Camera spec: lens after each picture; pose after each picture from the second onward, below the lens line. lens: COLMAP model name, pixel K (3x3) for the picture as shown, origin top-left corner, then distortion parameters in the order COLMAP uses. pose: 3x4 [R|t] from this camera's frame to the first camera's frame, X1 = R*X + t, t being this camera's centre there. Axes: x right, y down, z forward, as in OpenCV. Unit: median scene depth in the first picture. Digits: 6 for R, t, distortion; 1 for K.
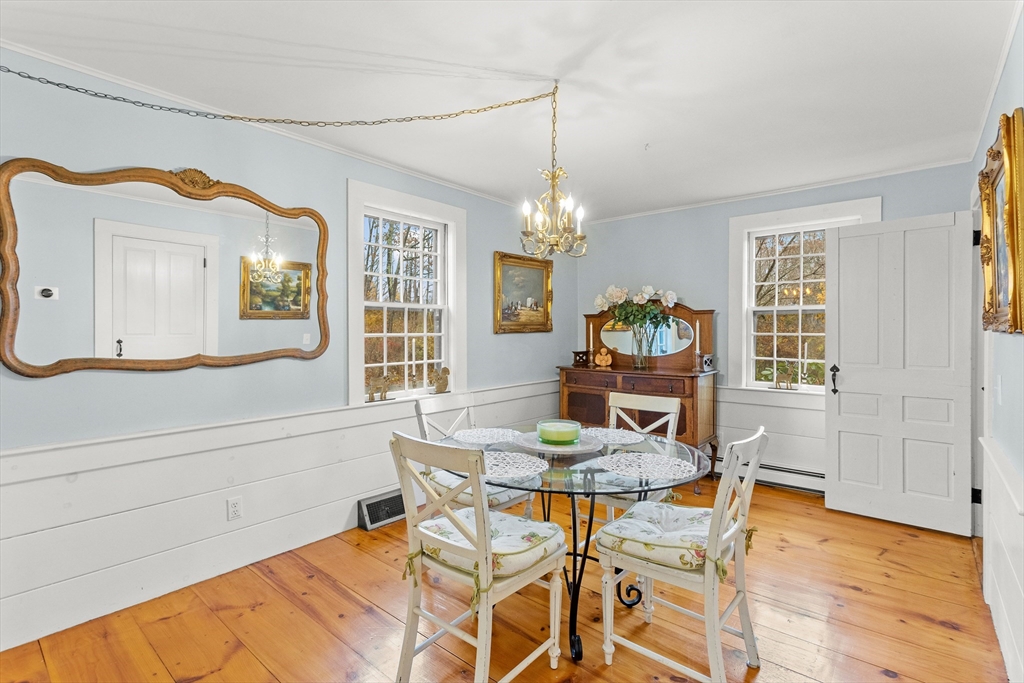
lens RADIAL K [[487.7, 0, 516.0], [0, 487.7, 327.3], [0, 0, 1]] dist [-0.001723, 0.002029]
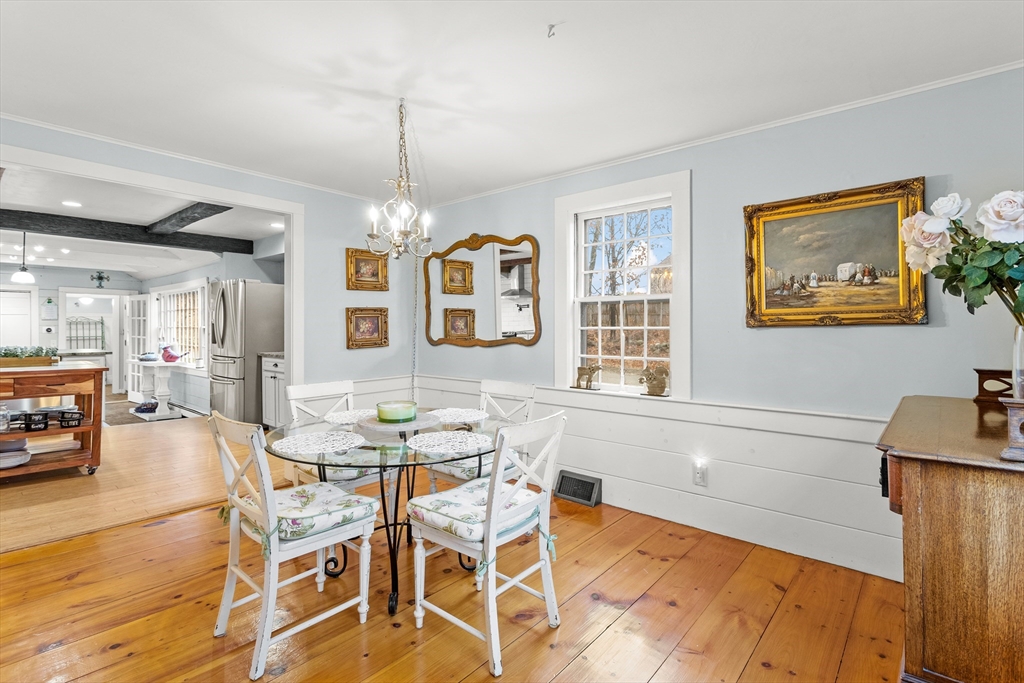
lens RADIAL K [[487.7, 0, 515.3], [0, 487.7, 325.5], [0, 0, 1]] dist [-0.001723, 0.002029]
pose [[-0.015198, -0.008240, -0.999851, 0.716213], [0.005725, 0.999949, -0.008327, 0.015707], [0.999868, -0.005850, -0.015150, 0.762461]]
